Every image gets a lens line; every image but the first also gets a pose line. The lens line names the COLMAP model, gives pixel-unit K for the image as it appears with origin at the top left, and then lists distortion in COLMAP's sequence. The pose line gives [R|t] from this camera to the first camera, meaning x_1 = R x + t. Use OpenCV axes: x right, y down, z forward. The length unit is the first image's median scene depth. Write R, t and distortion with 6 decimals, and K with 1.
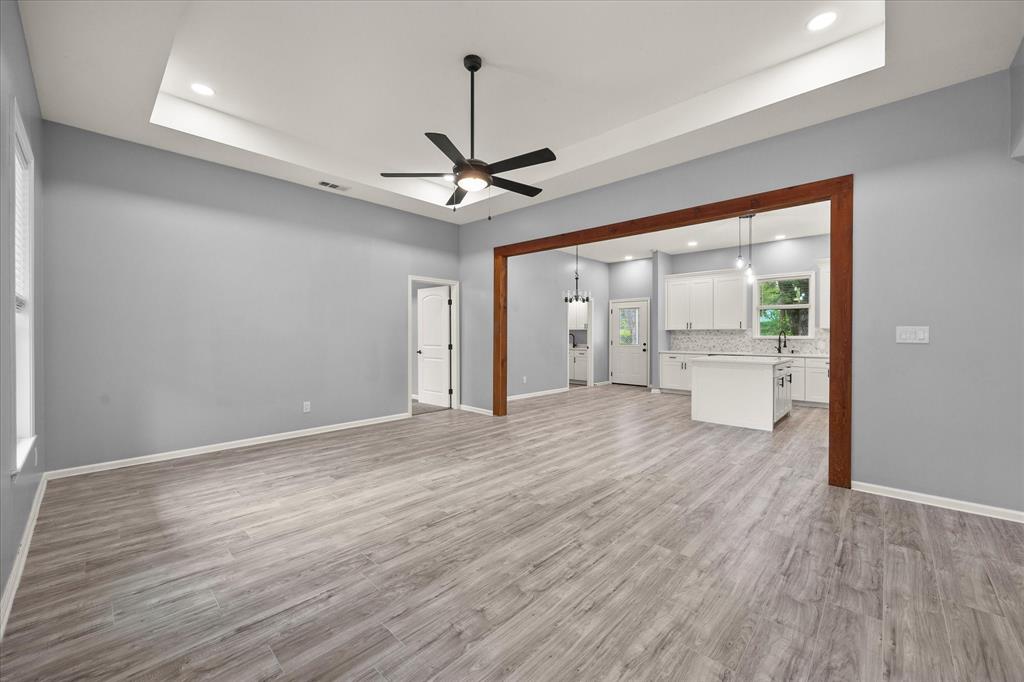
lens RADIAL K [[398.8, 0, 506.6], [0, 398.8, 336.9], [0, 0, 1]] dist [0.006006, -0.000321]
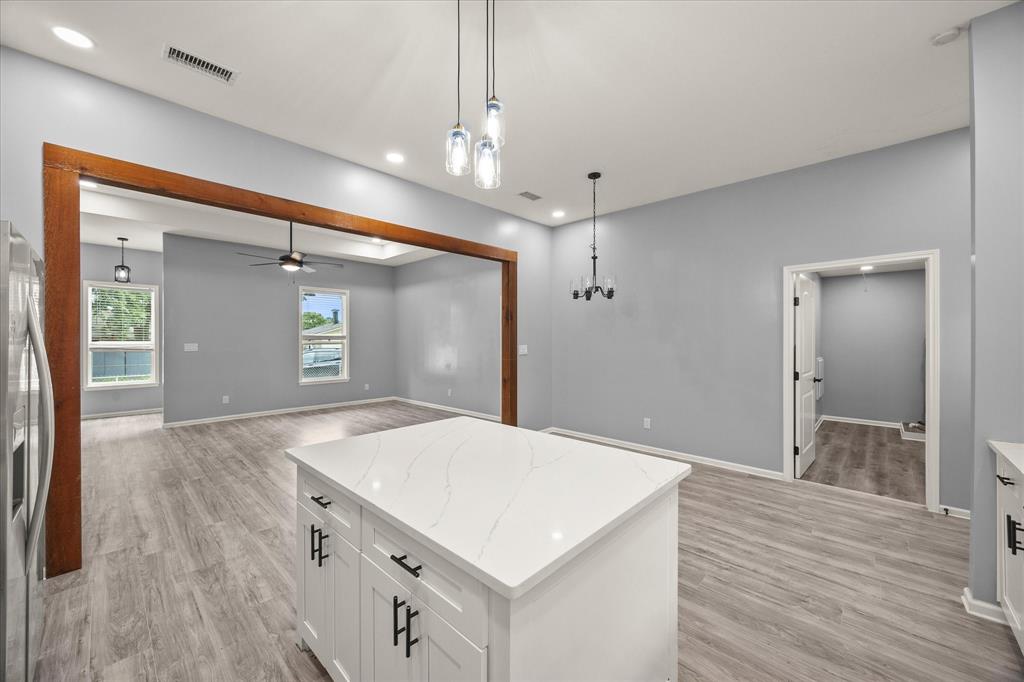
lens RADIAL K [[398.8, 0, 506.4], [0, 398.8, 337.9], [0, 0, 1]] dist [0.006006, -0.000321]
pose [[-0.017342, -0.003596, -0.999843, 1.552274], [-0.006805, 0.999971, -0.003478, -0.054765], [0.999826, 0.006744, -0.017366, 1.815031]]
